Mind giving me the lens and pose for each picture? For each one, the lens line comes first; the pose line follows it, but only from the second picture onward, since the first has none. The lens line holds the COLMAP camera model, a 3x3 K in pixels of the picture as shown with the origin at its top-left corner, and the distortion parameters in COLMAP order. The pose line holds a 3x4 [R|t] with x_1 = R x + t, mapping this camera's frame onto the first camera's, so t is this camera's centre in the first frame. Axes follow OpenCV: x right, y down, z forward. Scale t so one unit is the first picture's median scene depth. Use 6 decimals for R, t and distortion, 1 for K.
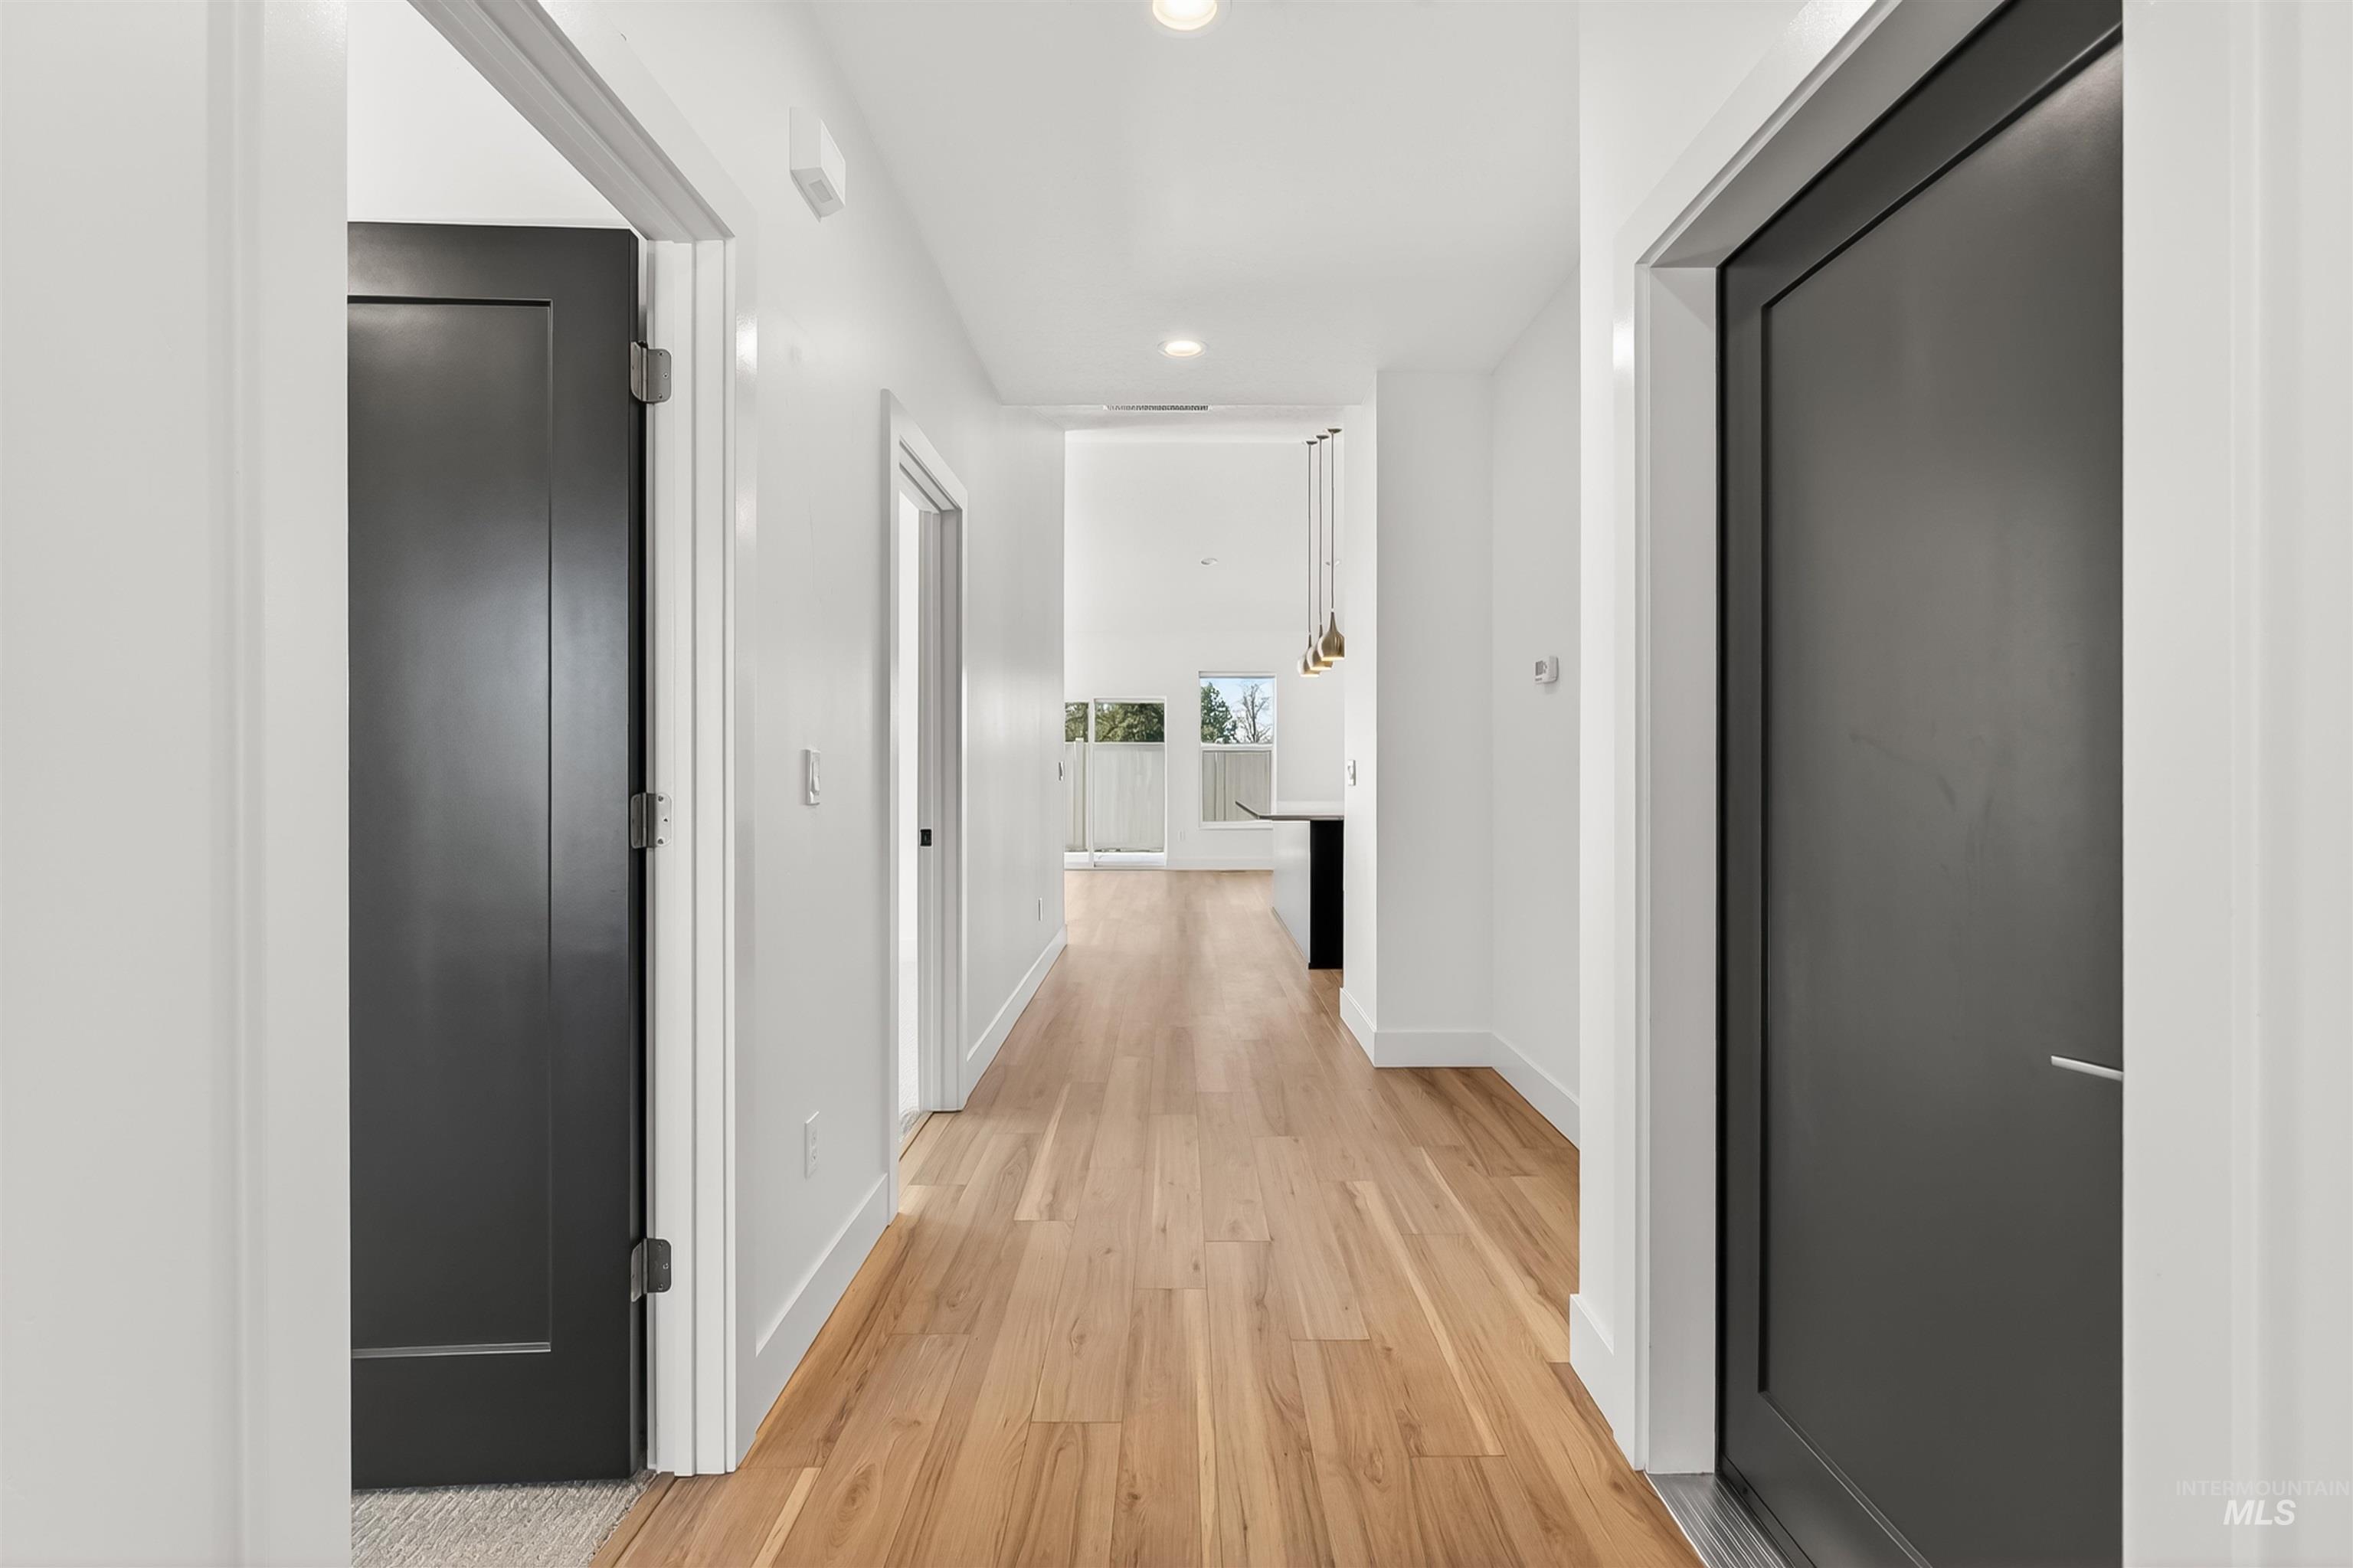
lens RADIAL K [[1056.6, 0, 1183.2], [0, 1056.6, 770.2], [0, 0, 1]] dist [-0.000832, 0.000422]
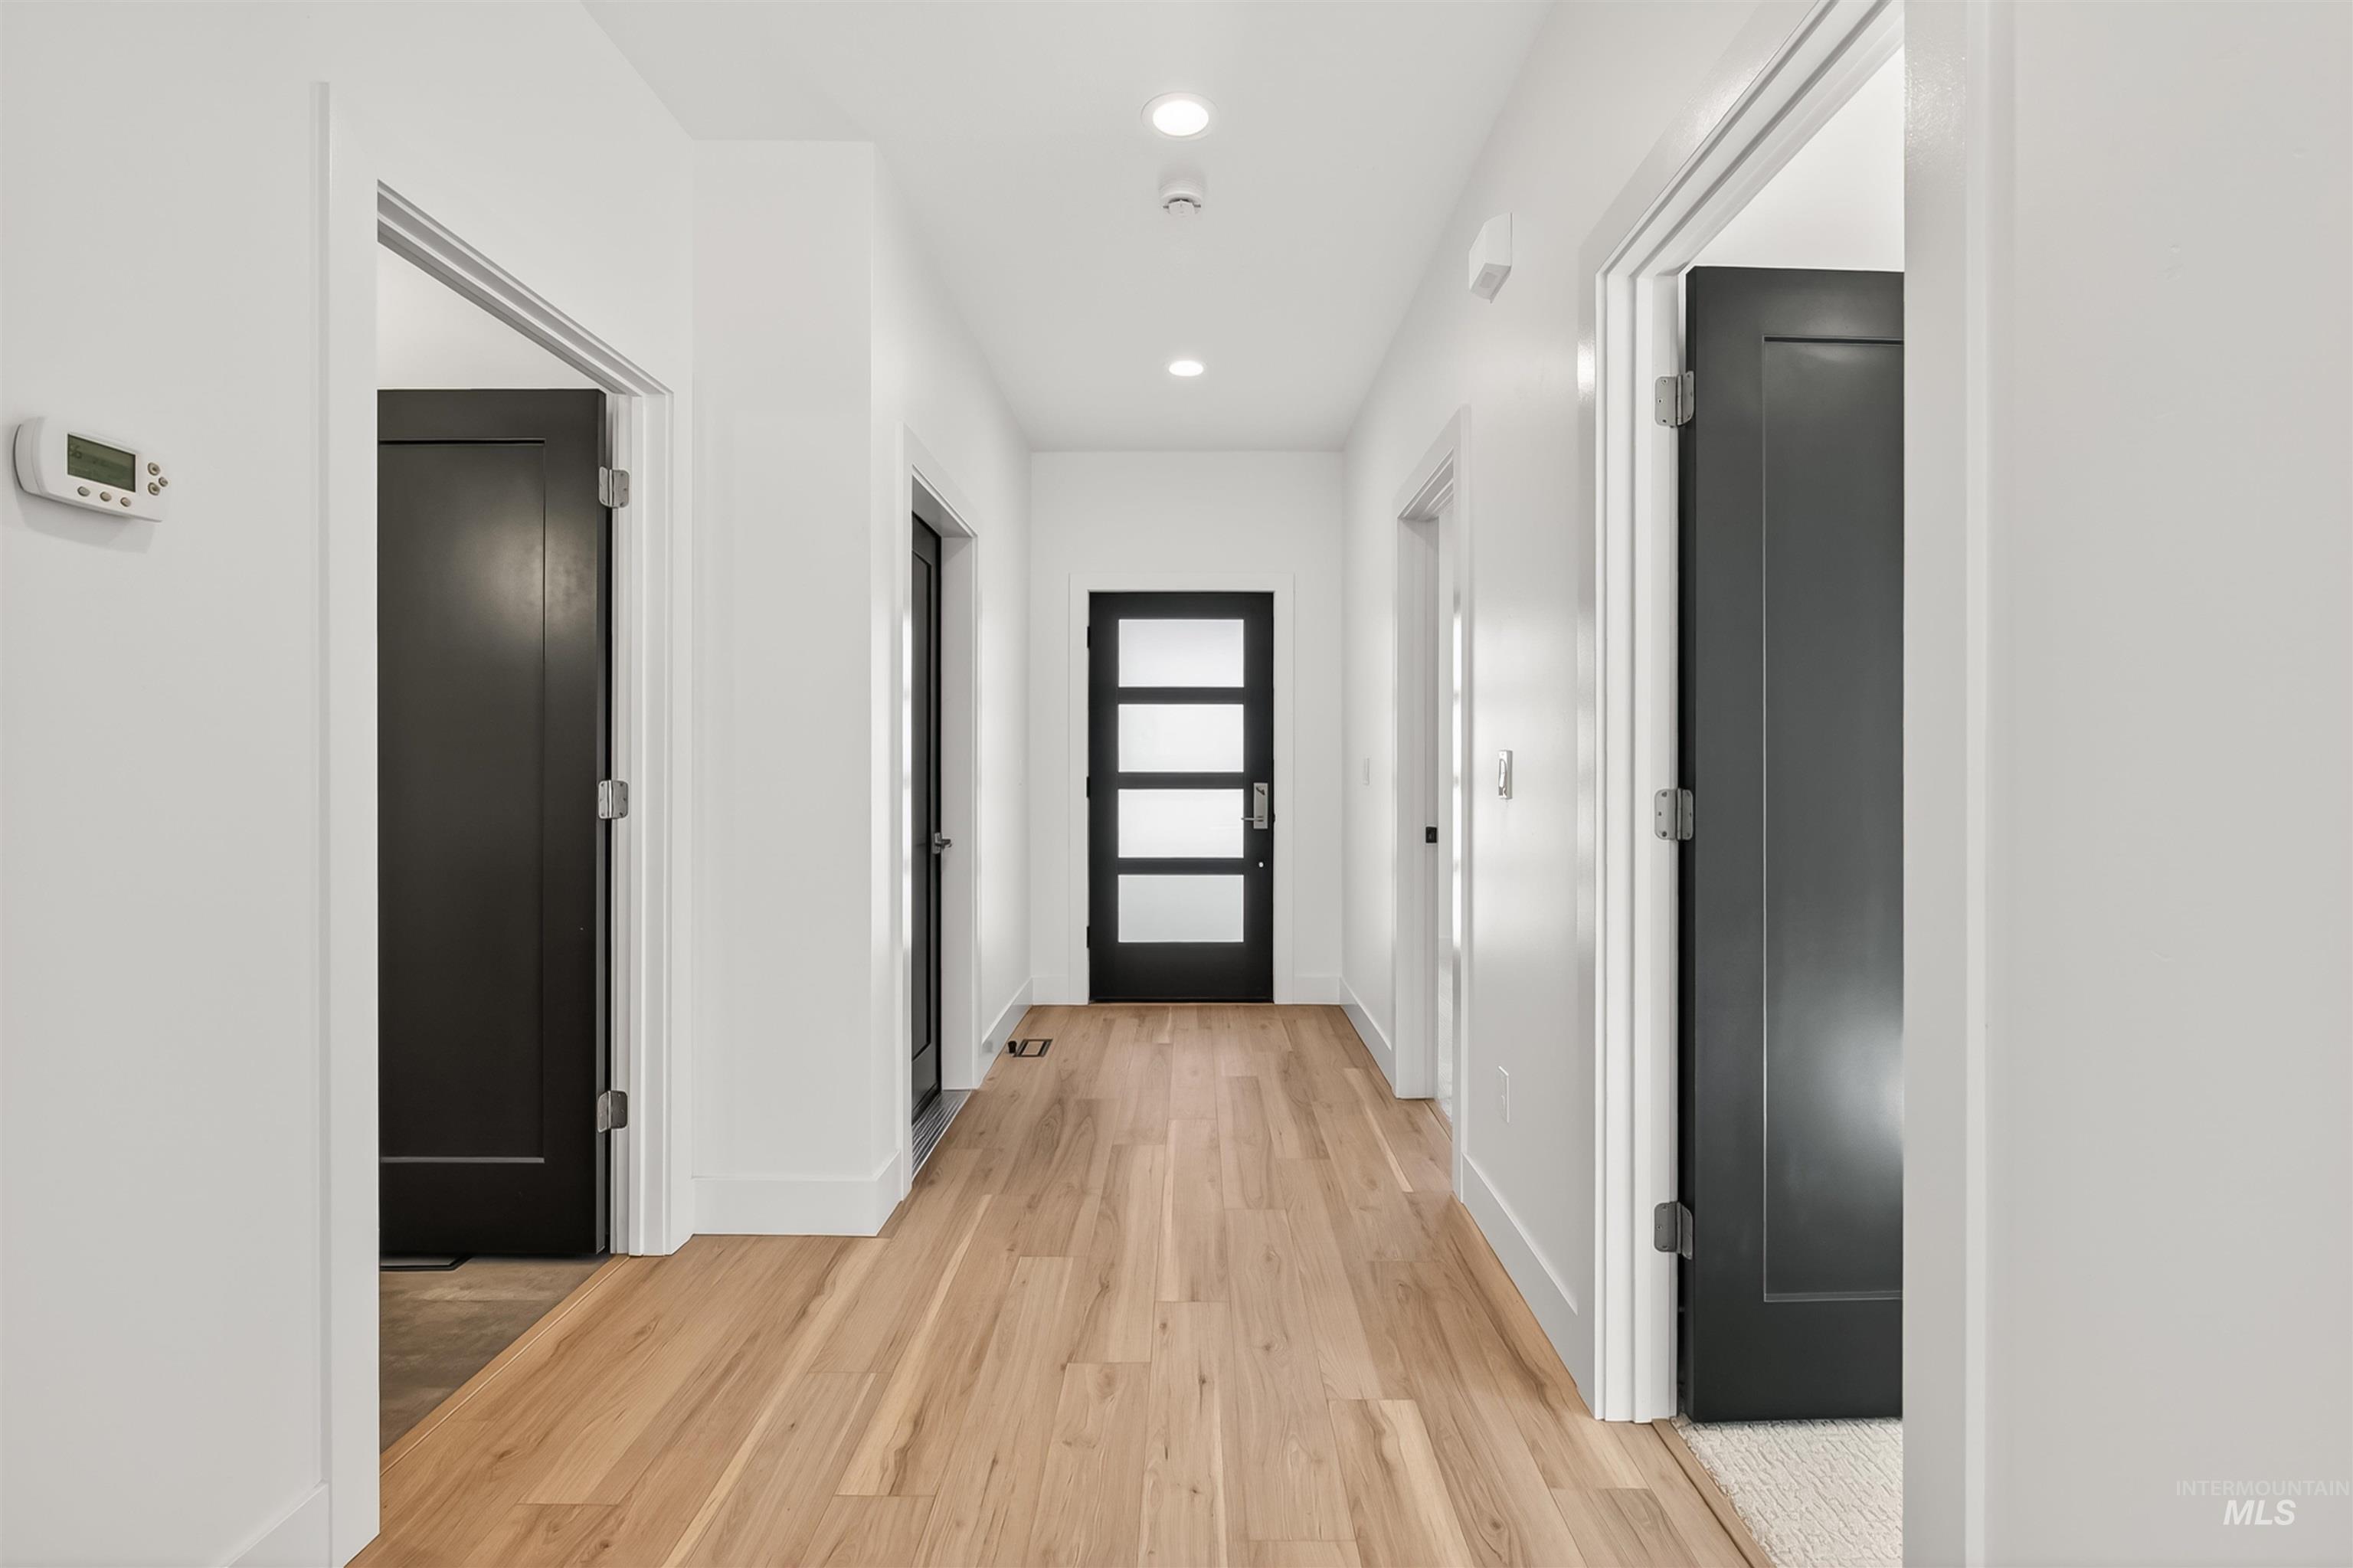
lens RADIAL K [[1056.6, 0, 1183.2], [0, 1056.6, 770.2], [0, 0, 1]] dist [-0.000832, 0.000422]
pose [[-0.999919, -0.001623, 0.012613, -0.014103], [-0.001564, 0.999988, 0.004710, -0.002609], [-0.012620, 0.004690, -0.999909, 1.872032]]
